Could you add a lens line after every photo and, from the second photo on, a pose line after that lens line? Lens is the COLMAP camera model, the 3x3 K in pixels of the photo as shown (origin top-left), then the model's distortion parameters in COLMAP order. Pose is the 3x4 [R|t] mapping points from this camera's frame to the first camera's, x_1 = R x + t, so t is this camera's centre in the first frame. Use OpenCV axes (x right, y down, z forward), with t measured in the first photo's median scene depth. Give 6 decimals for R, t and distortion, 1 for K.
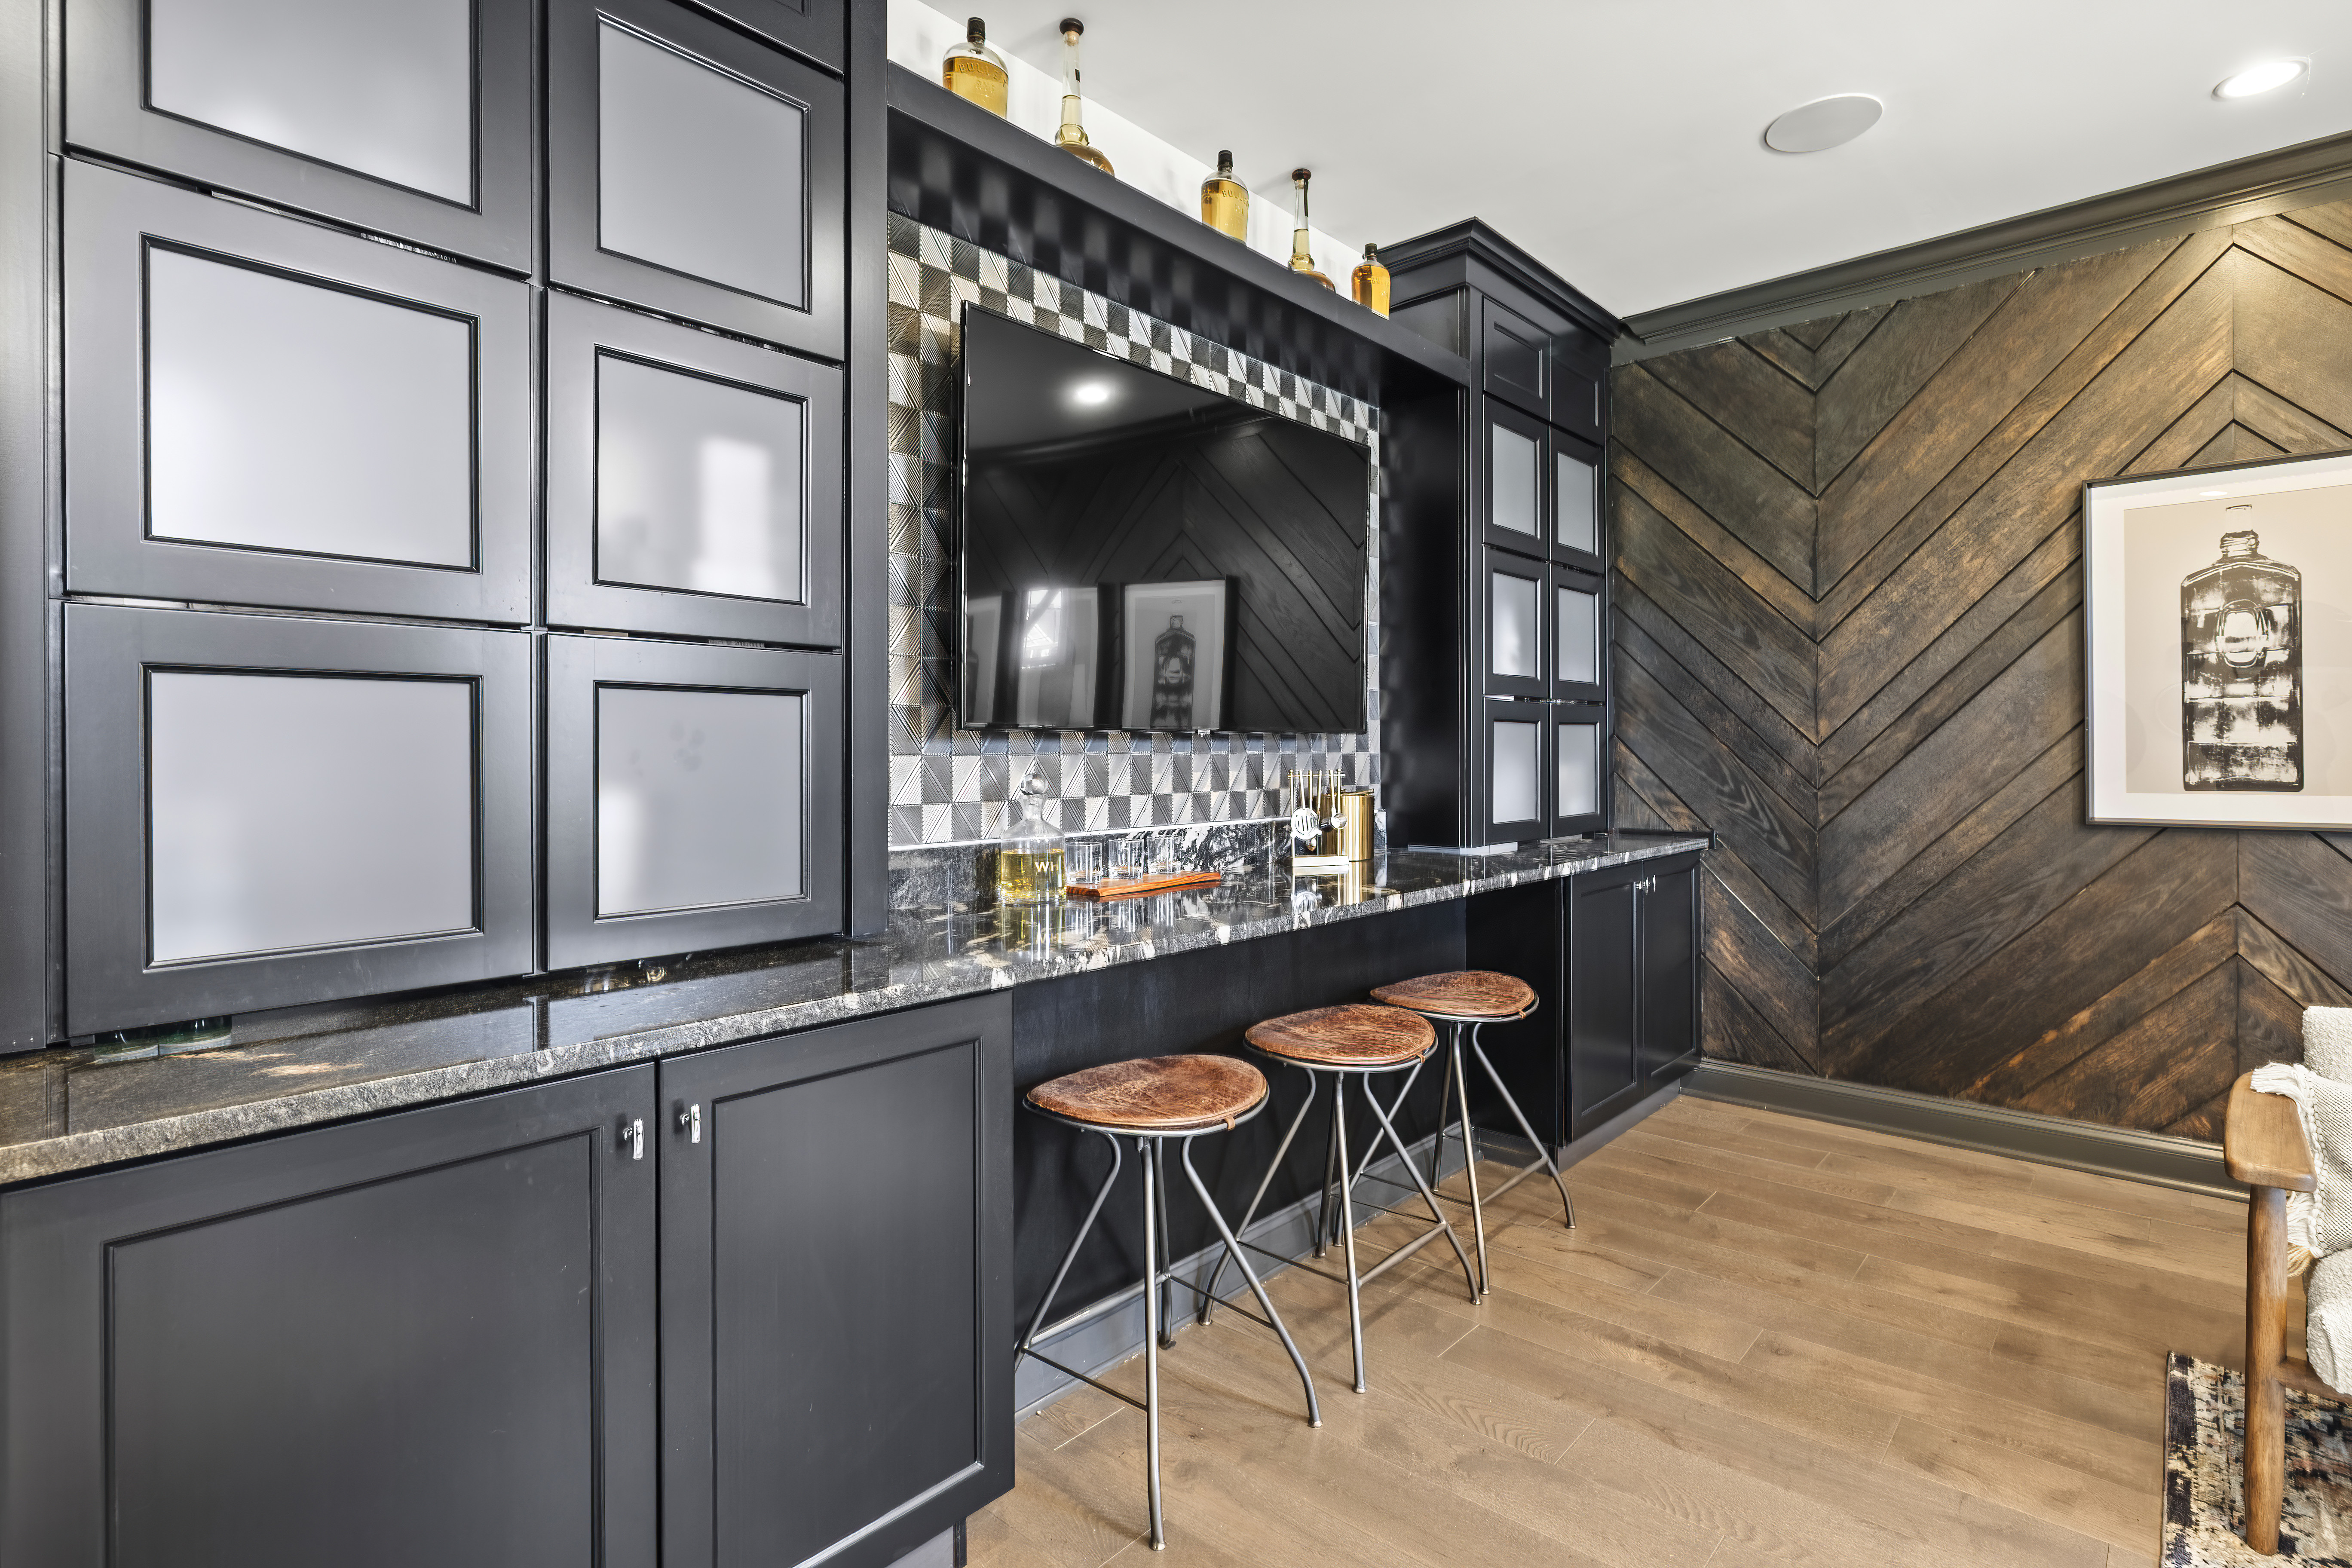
lens RADIAL K [[1165.5, 0, 1183.1], [0, 1165.5, 745.1], [0, 0, 1]] dist [-0.003134, 0.000047]
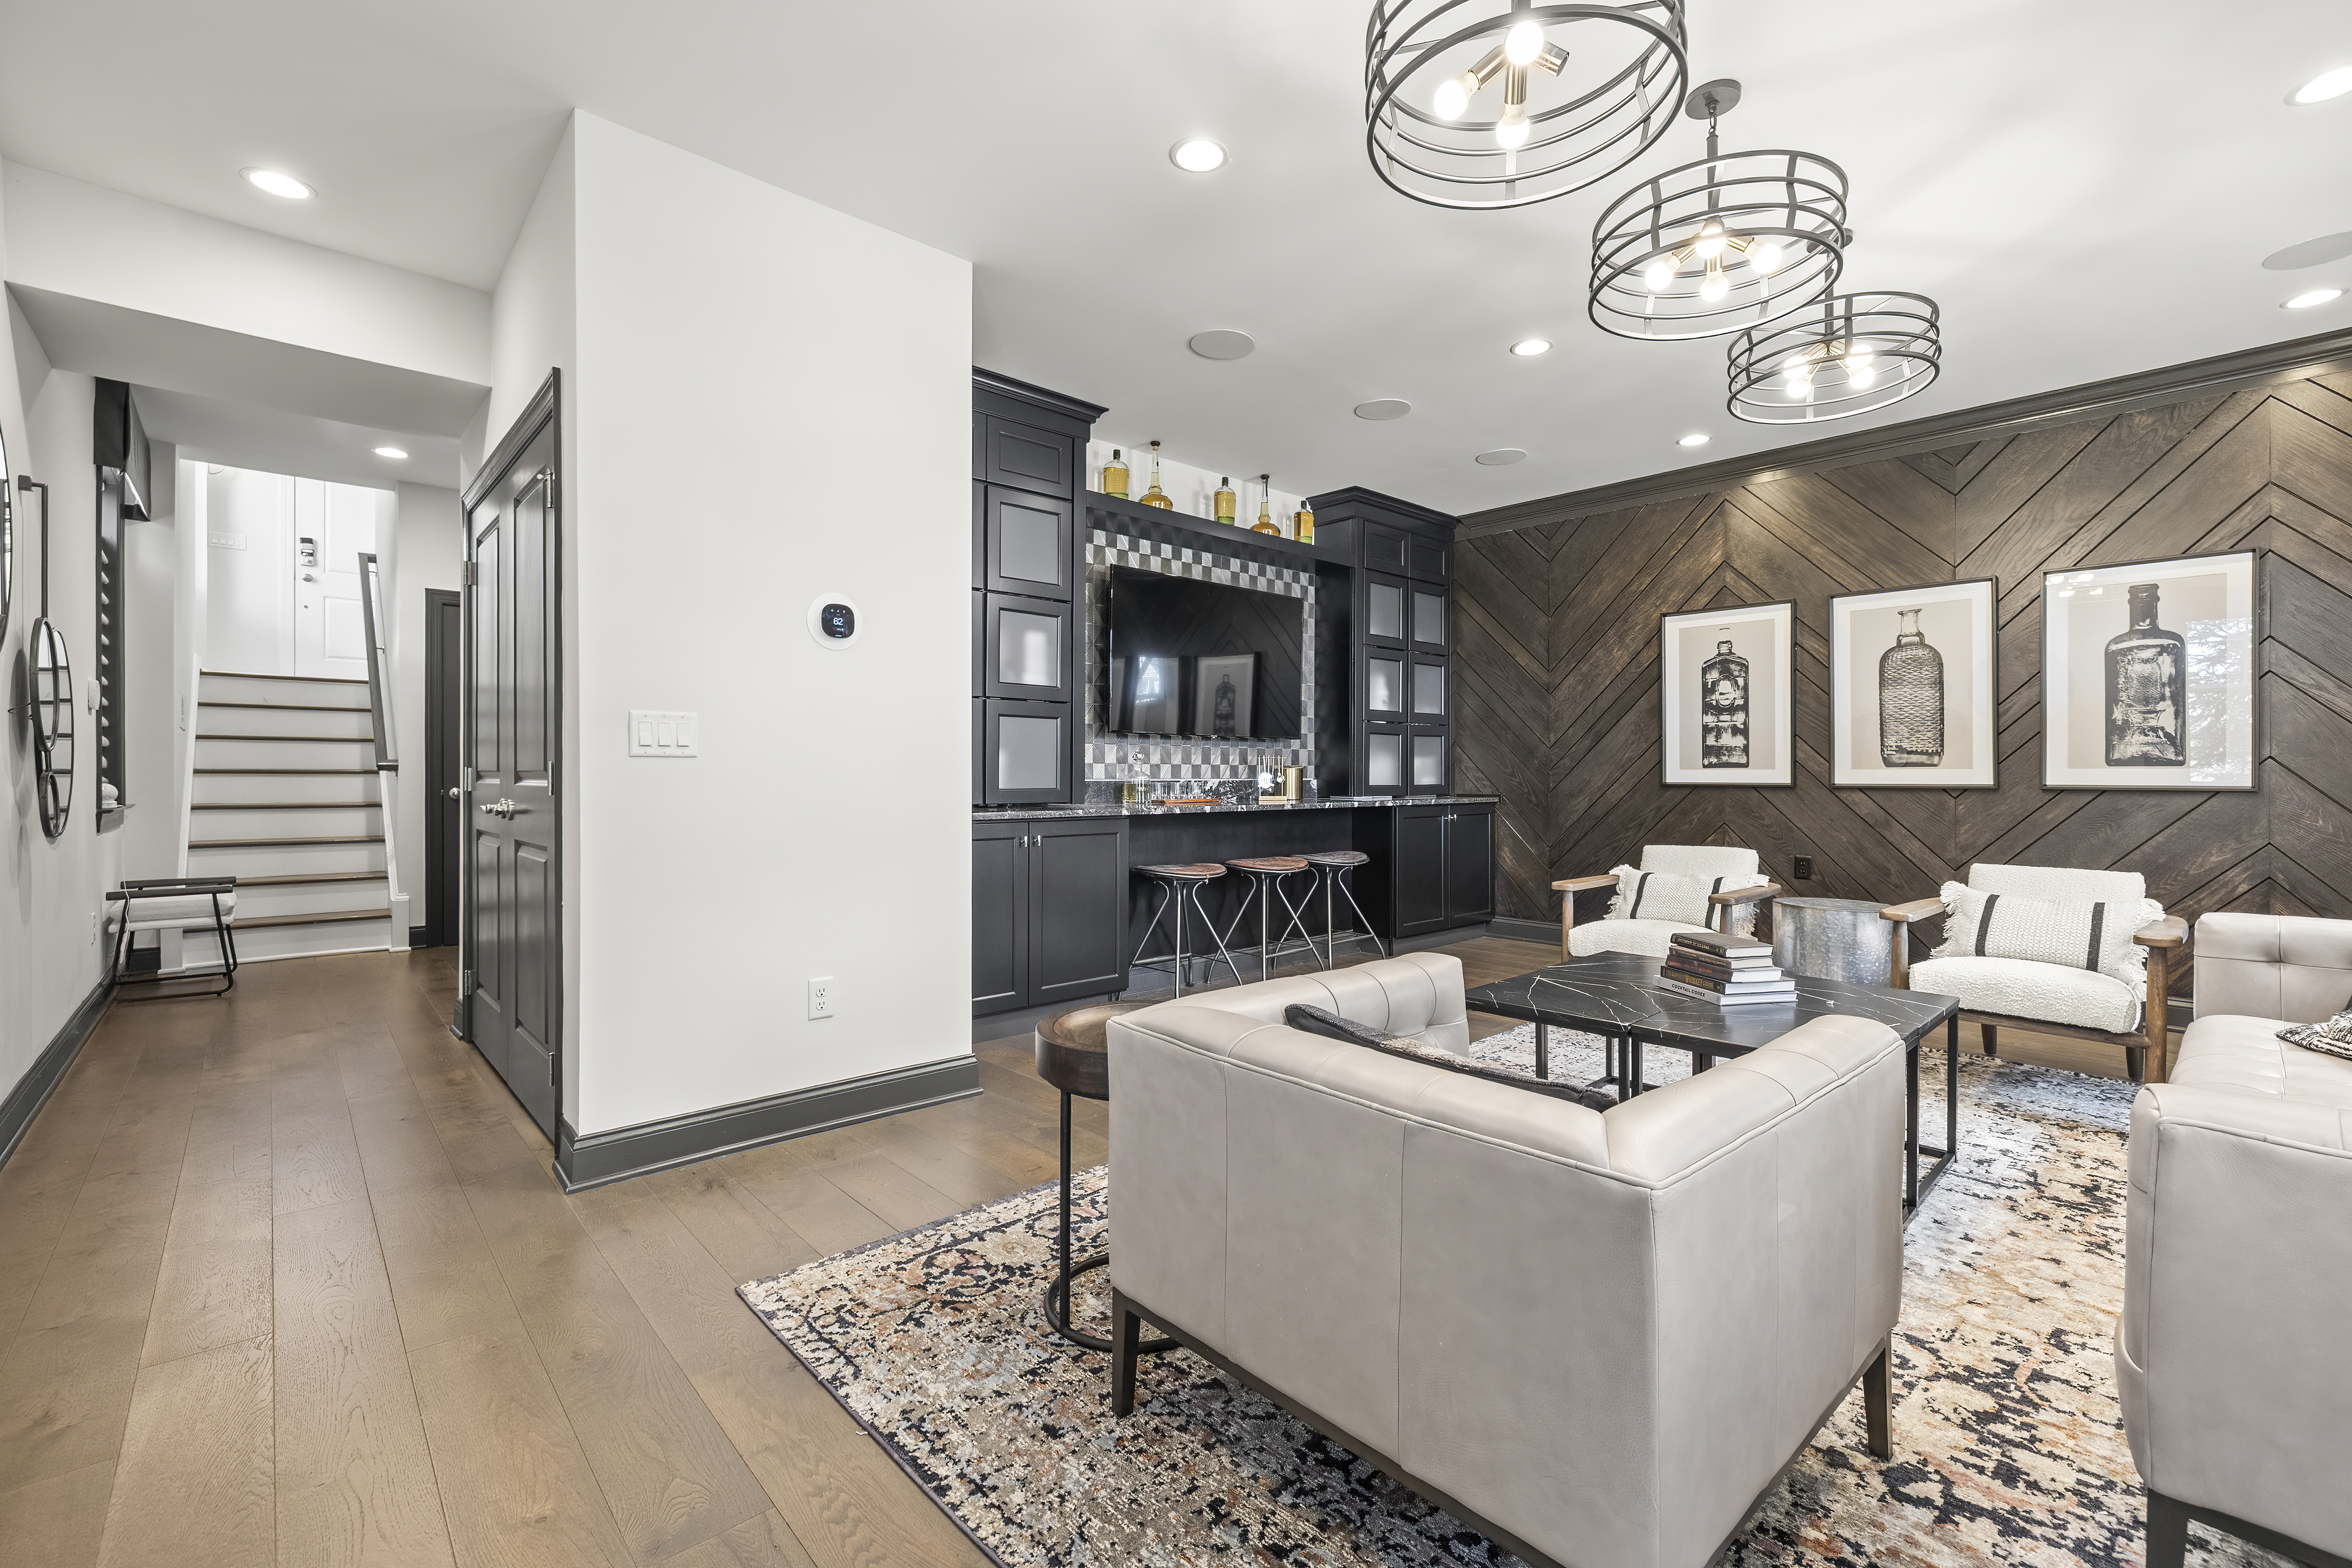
lens RADIAL K [[1011.5, 0, 1174.6], [0, 1011.5, 774.0], [0, 0, 1]] dist [-0.001422, -0.000198]
pose [[0.995011, 0.006696, -0.099543, 0.113970], [-0.005904, 0.999949, 0.008251, 0.037829], [0.099593, -0.007622, 0.994999, -0.790571]]
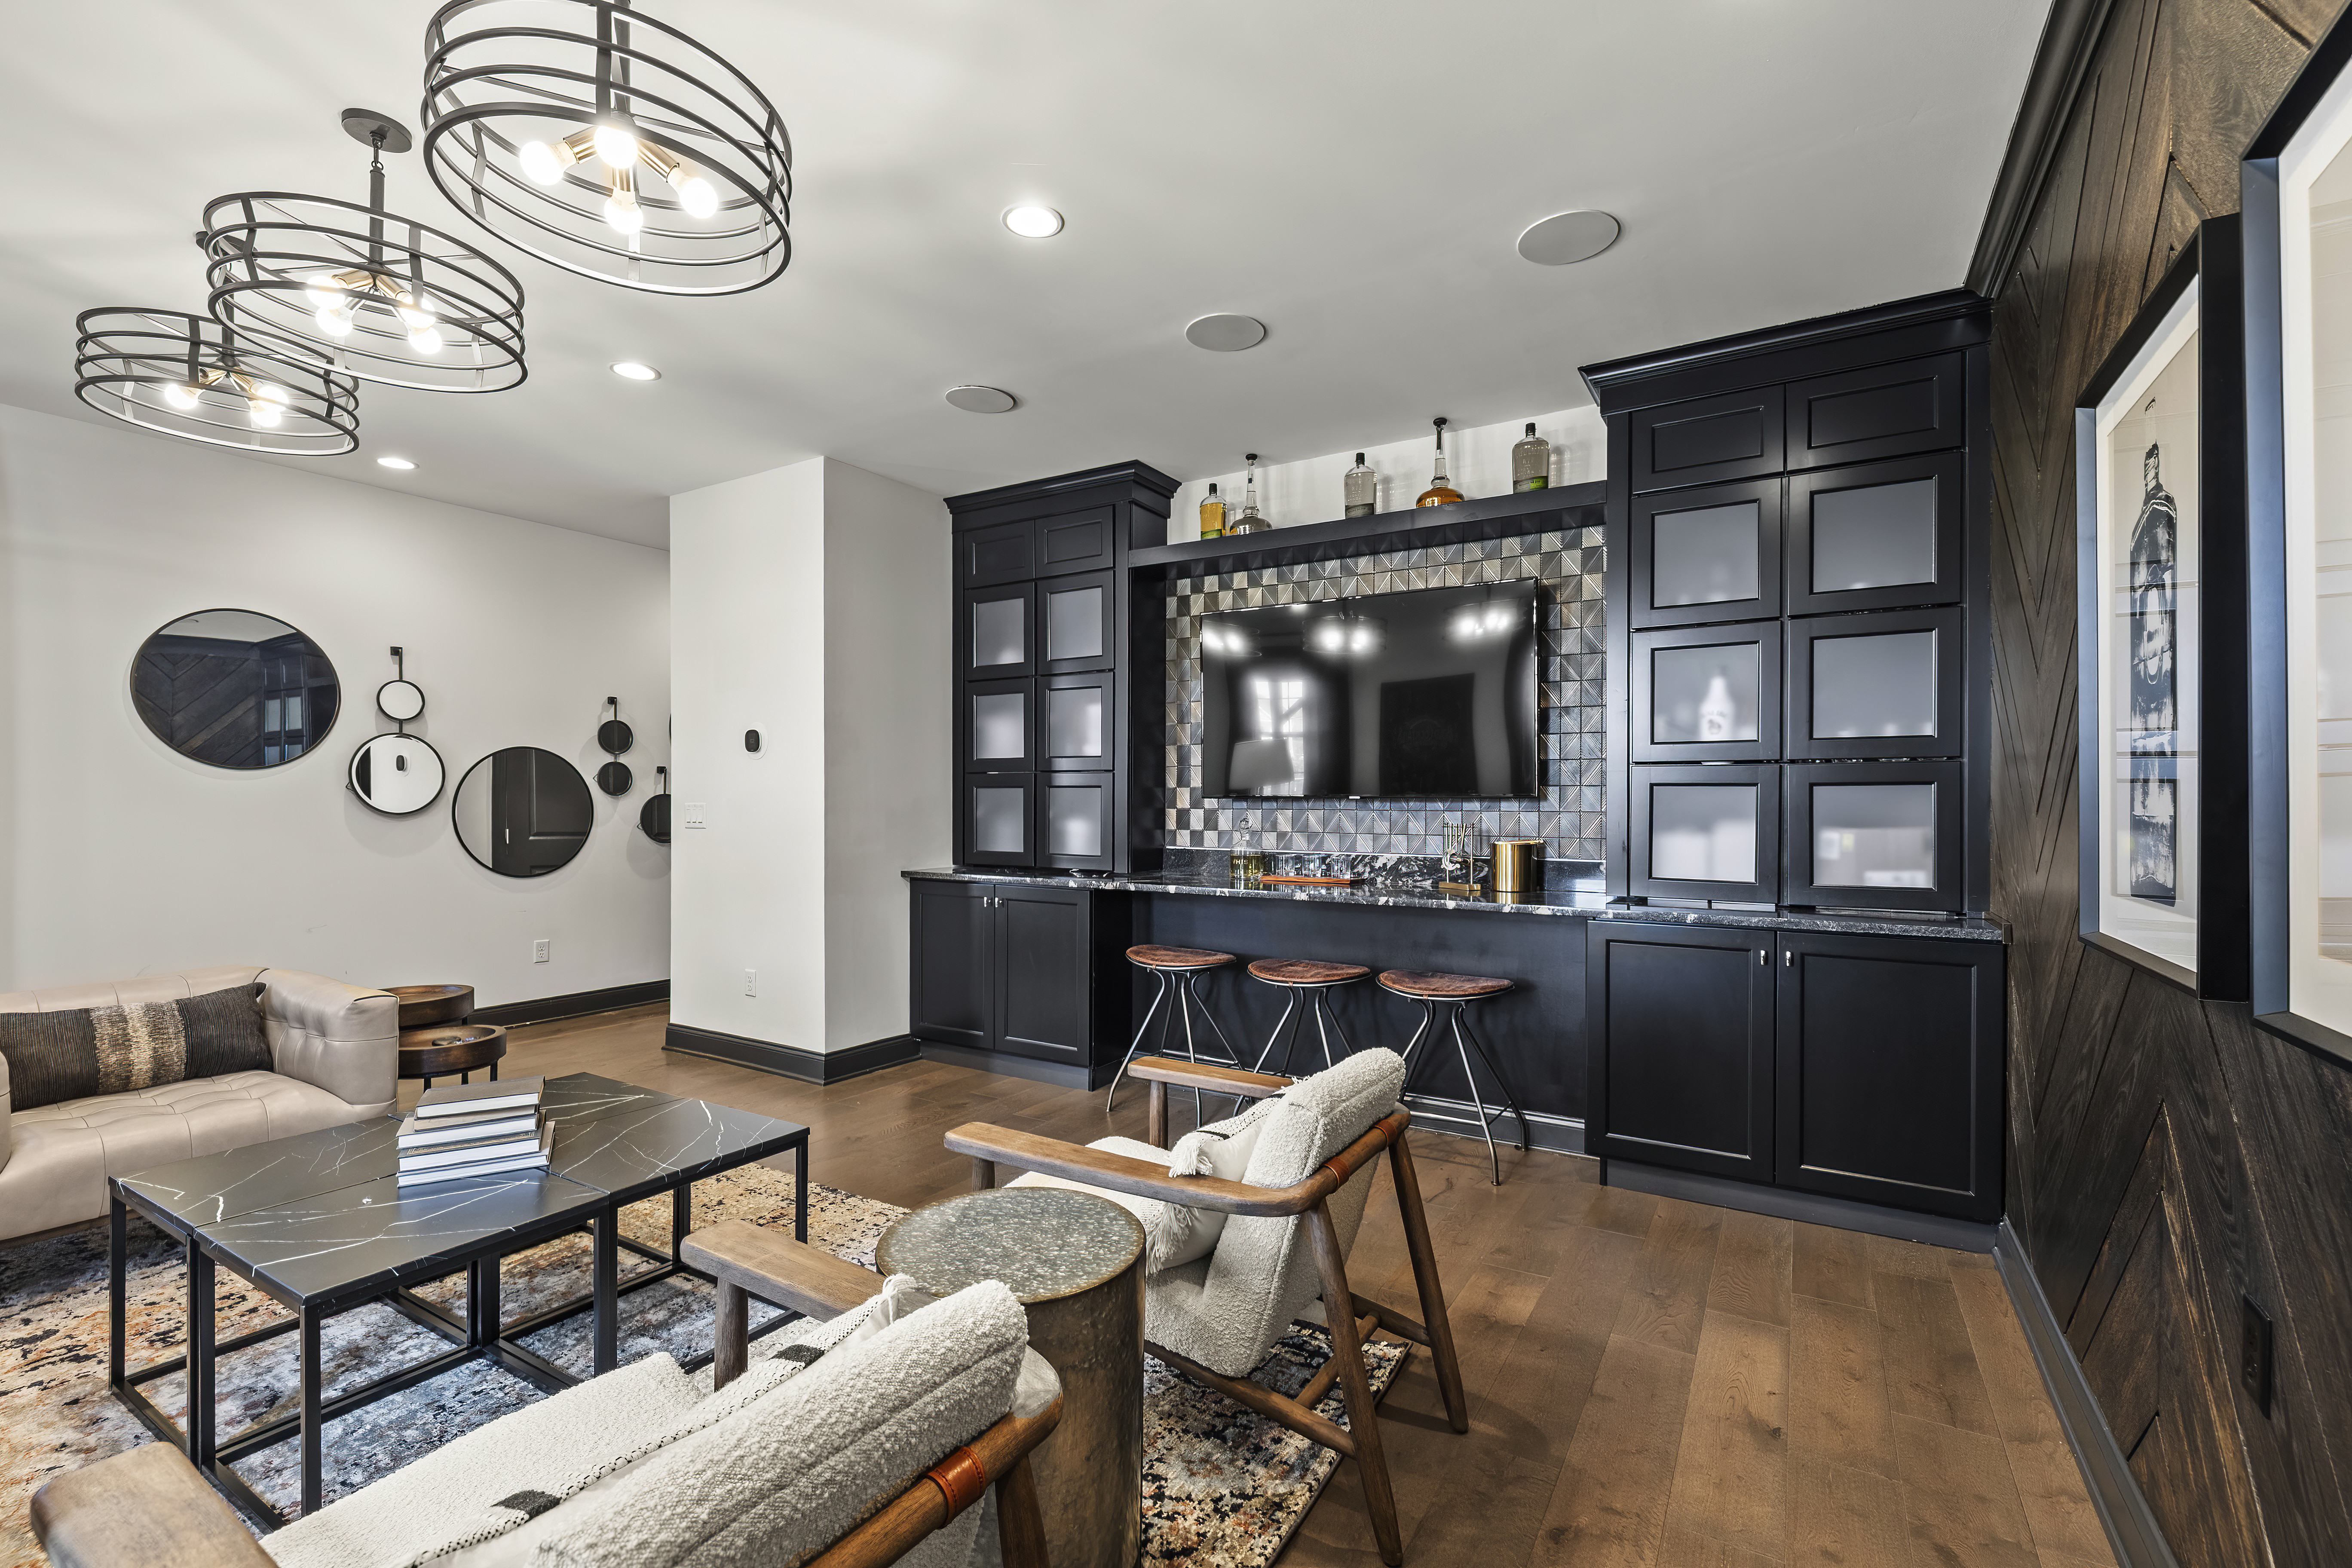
lens RADIAL K [[1011.5, 0, 1182.6], [0, 1011.5, 795.6], [0, 0, 1]] dist [-0.001422, -0.000198]
pose [[0.184370, -0.003774, -0.982850, 1.184963], [-0.001055, 0.999991, -0.004038, -0.006616], [0.982856, 0.001782, 0.184364, 0.397225]]
